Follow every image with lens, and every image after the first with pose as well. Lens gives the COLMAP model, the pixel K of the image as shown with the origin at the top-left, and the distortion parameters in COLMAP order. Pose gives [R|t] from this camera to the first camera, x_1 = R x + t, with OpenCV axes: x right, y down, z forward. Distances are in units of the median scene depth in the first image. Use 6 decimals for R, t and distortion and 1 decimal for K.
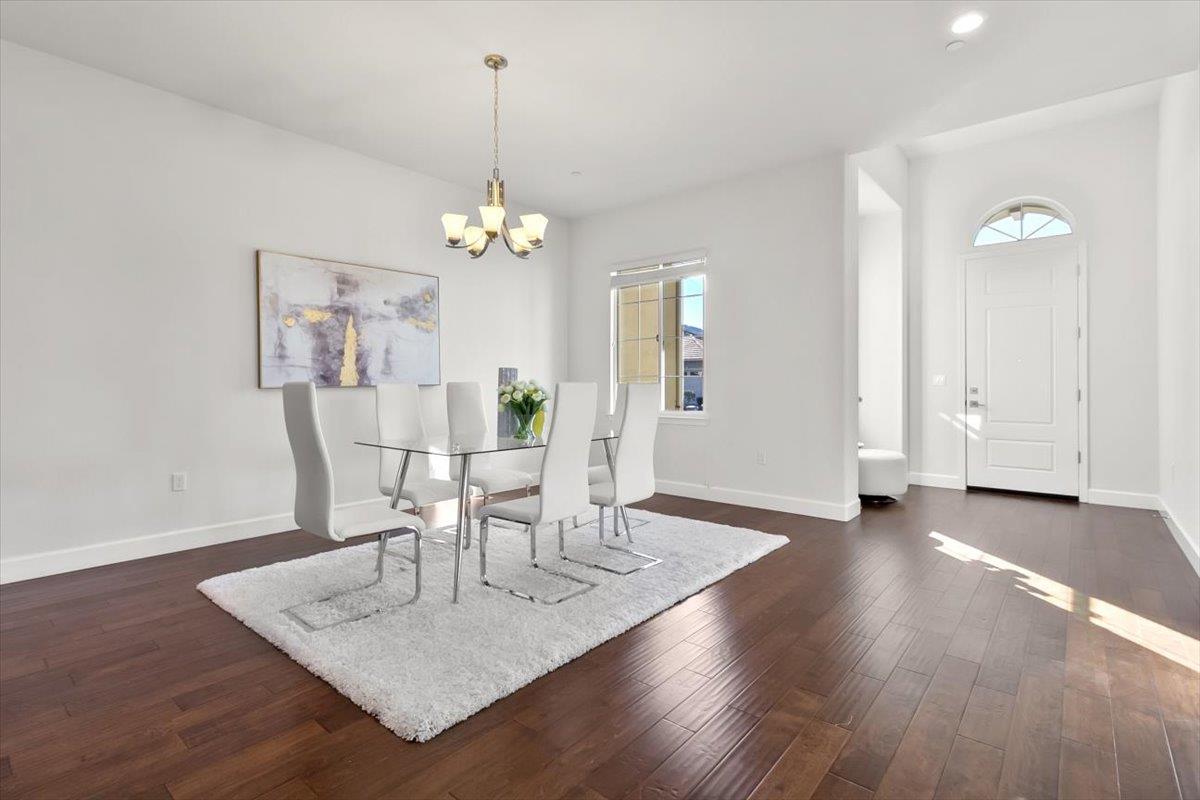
lens RADIAL K [[564.0, 0, 606.3], [0, 564.0, 382.7], [0, 0, 1]] dist [0.000712, 0.001009]
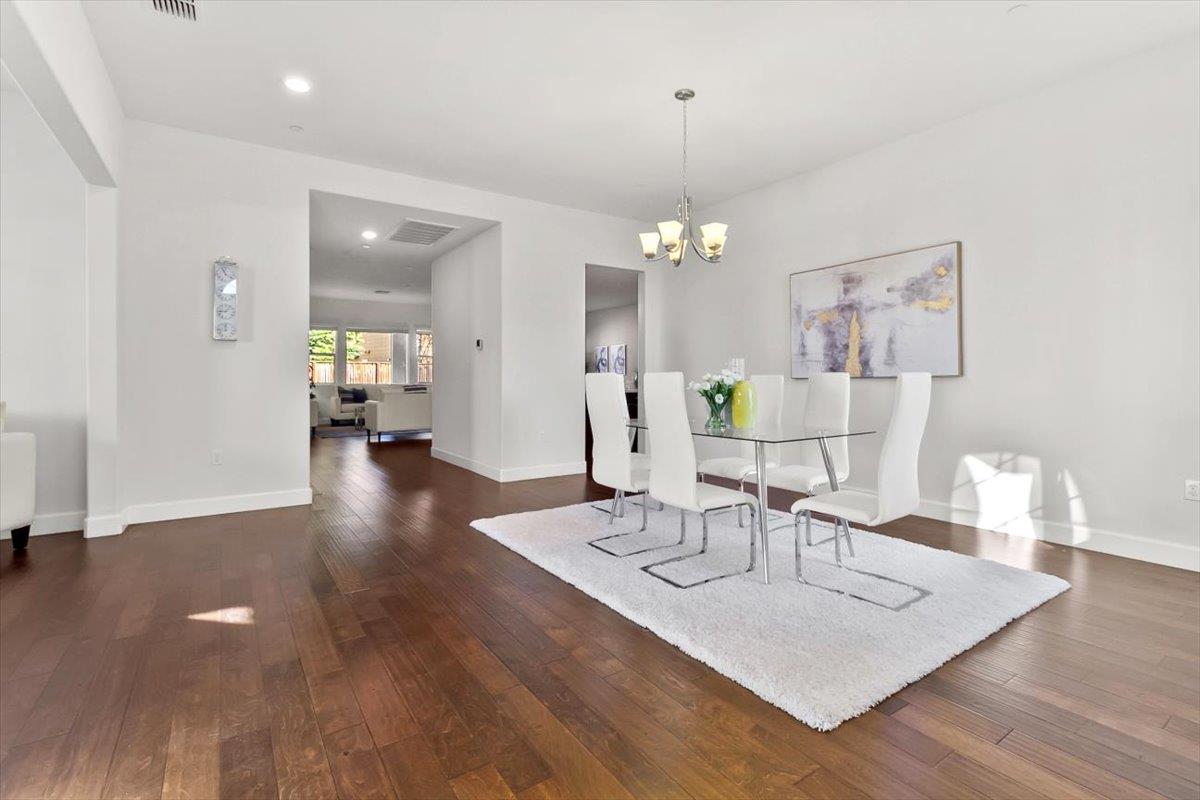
lens RADIAL K [[563.4, 0, 606.0], [0, 563.4, 368.7], [0, 0, 1]] dist [-0.000763, -0.000256]
pose [[-0.276575, -0.014793, -0.960878, 0.699621], [0.004270, 0.999853, -0.016622, 0.005376], [0.960983, -0.008700, -0.276471, 0.853211]]
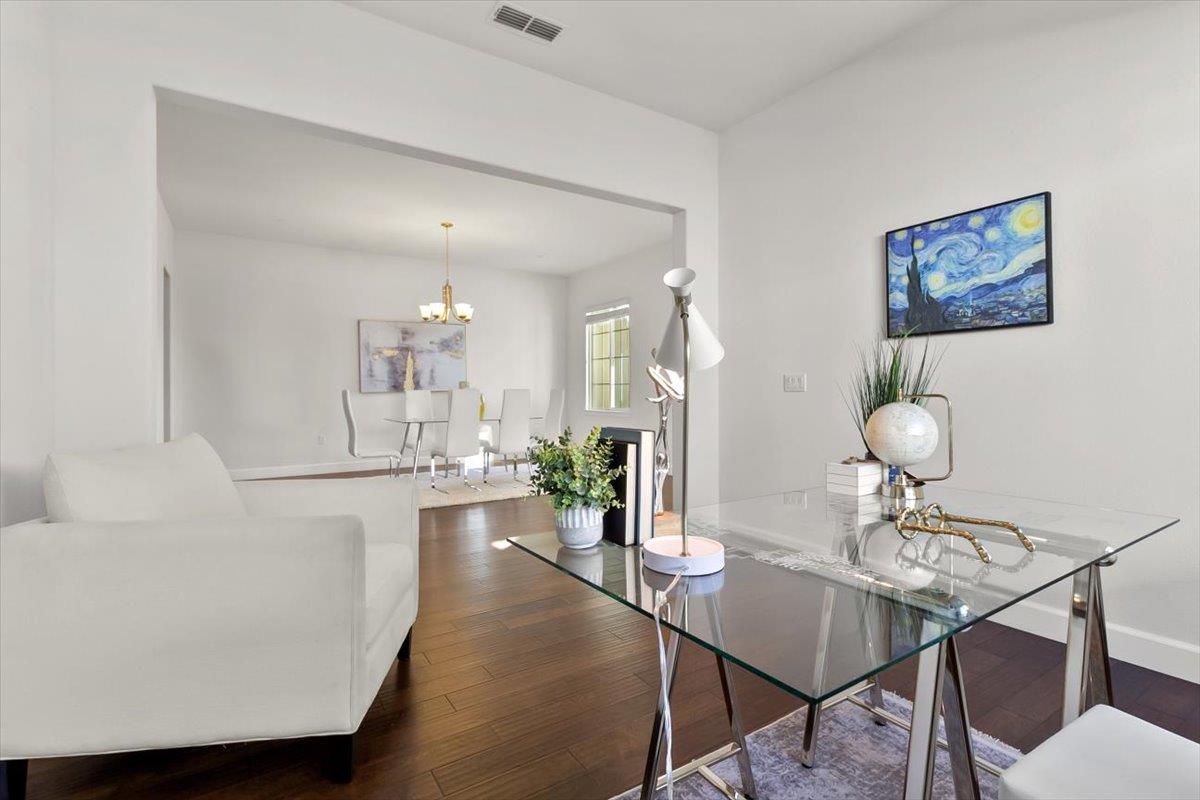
lens RADIAL K [[560.7, 0, 607.8], [0, 560.7, 391.7], [0, 0, 1]] dist [-0.000185, 0.000033]
pose [[0.958875, -0.002711, -0.283816, 0.647053], [0.004573, 0.999972, 0.005898, -0.000687], [0.283792, -0.006953, 0.958861, -0.514092]]
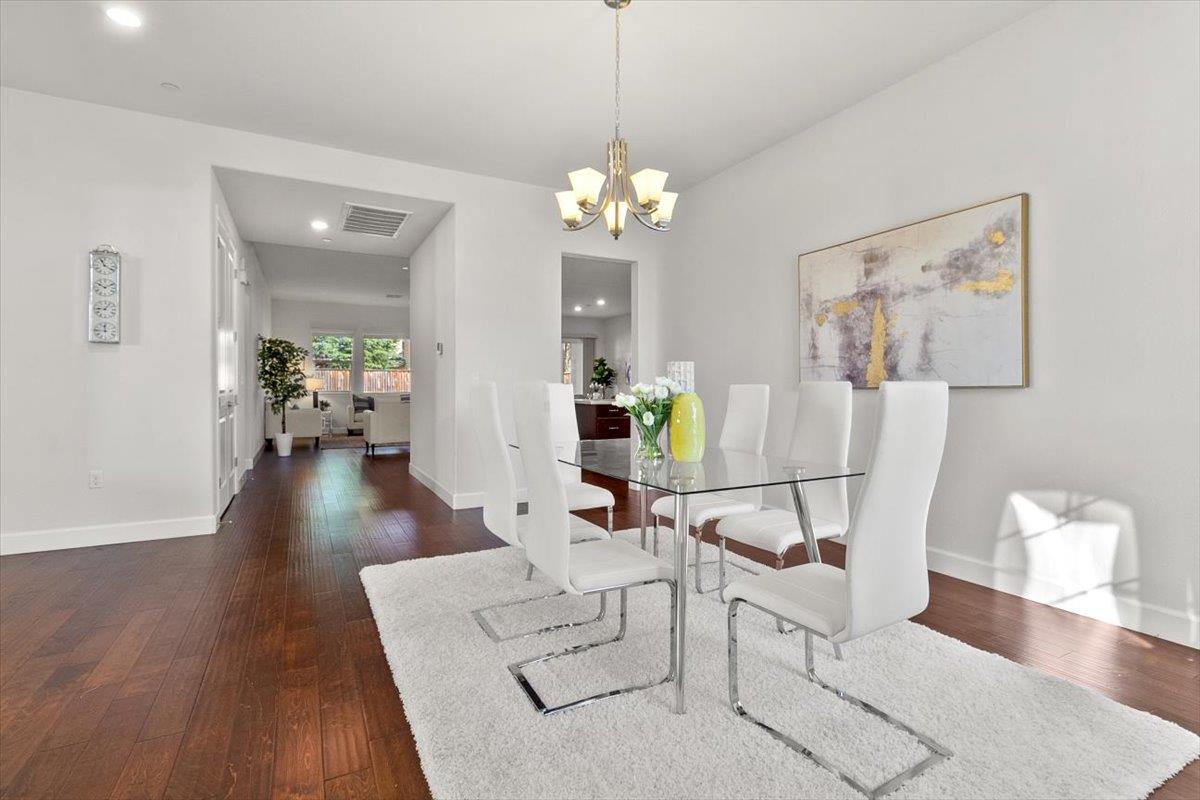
lens RADIAL K [[564.0, 0, 606.3], [0, 564.0, 382.7], [0, 0, 1]] dist [0.000712, 0.001009]
pose [[-0.378121, -0.005535, -0.925740, 0.431110], [0.001988, 0.999975, -0.006790, 0.003704], [0.925754, -0.004408, -0.378101, 0.956443]]
